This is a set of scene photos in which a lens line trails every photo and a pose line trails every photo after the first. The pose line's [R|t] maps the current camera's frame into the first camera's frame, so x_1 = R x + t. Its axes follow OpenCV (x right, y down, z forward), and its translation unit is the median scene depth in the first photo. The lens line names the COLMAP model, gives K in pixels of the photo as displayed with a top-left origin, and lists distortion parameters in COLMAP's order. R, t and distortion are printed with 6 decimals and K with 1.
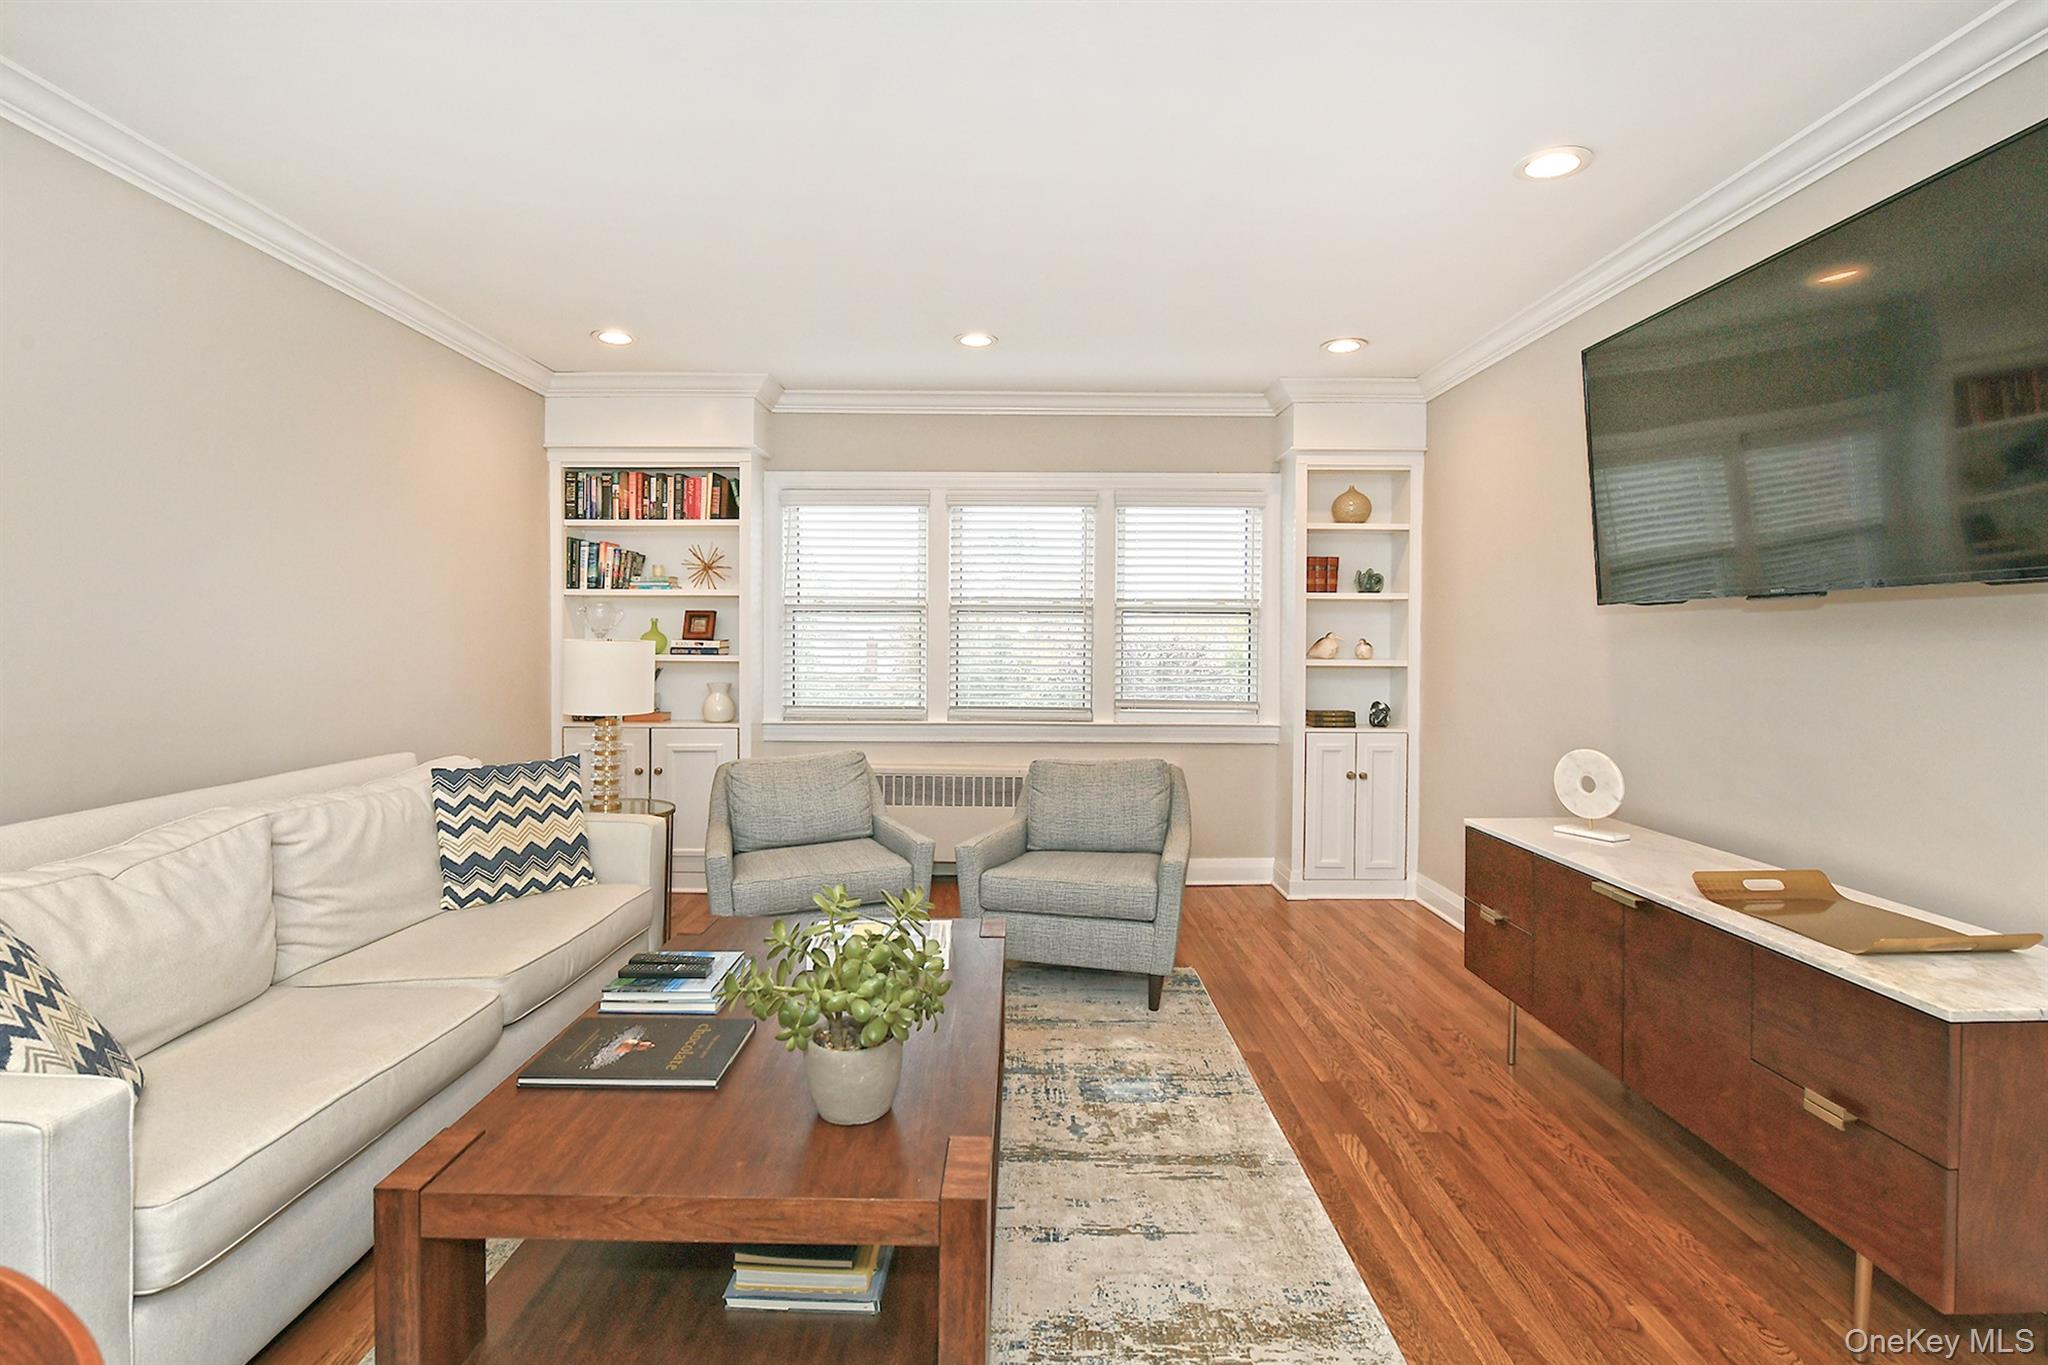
lens RADIAL K [[978.9, 0, 1033.3], [0, 978.9, 672.3], [0, 0, 1]] dist [-0.010889, -0.001609]
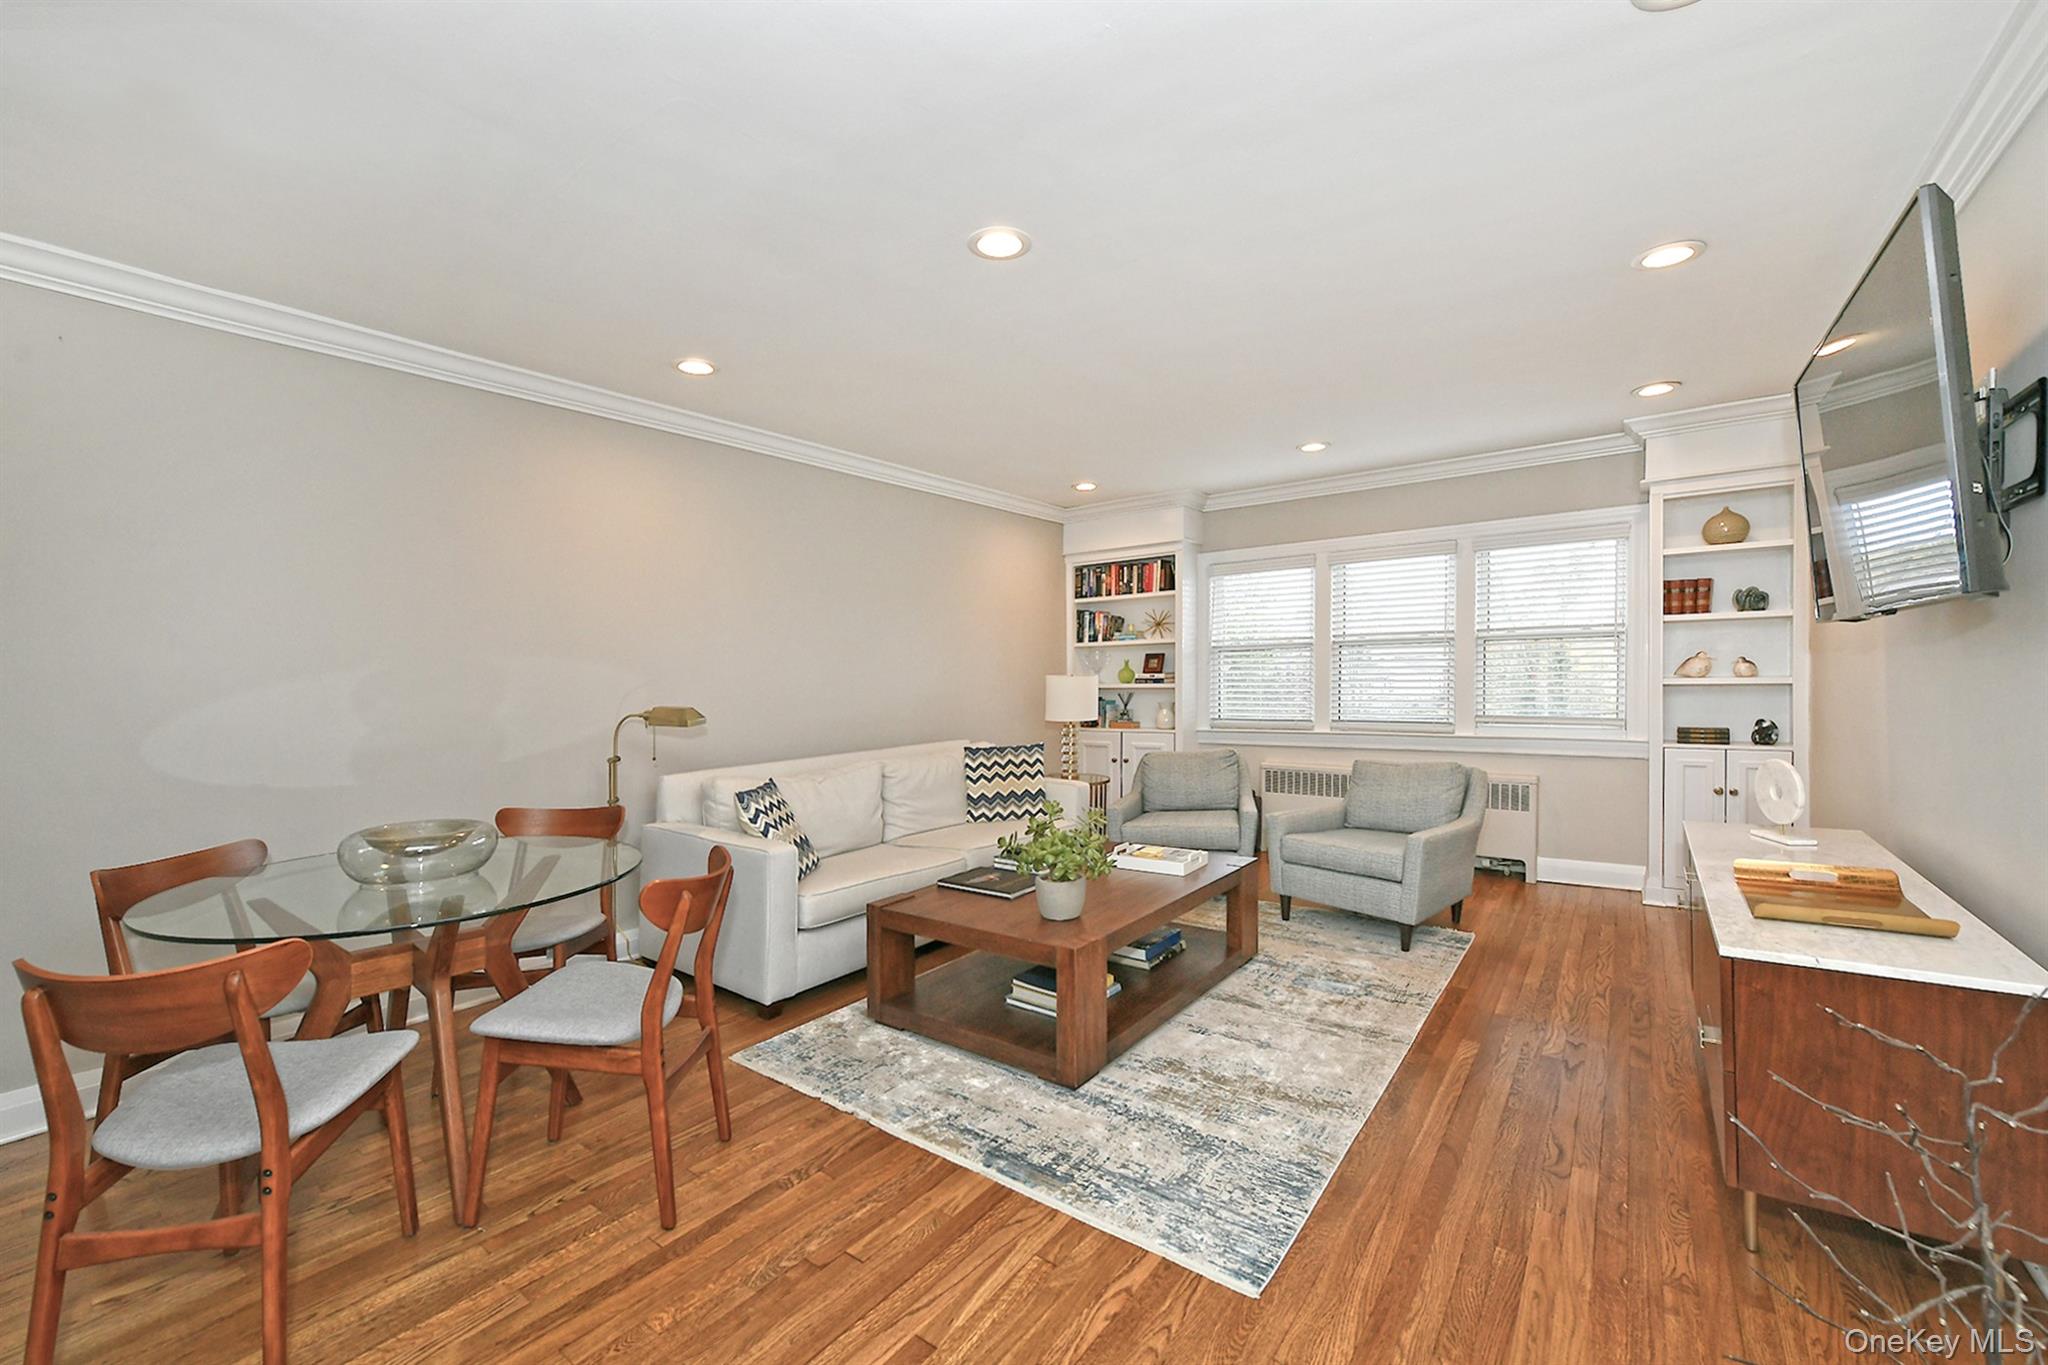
lens RADIAL K [[818.6, 0, 1019.2], [0, 818.6, 680.0], [0, 0, 1]] dist [0.000479, -0.002862]
pose [[0.805768, -0.018802, -0.591933, 0.240872], [0.006436, 0.999715, -0.022993, 0.004348], [0.592196, 0.014717, 0.805659, -0.125126]]
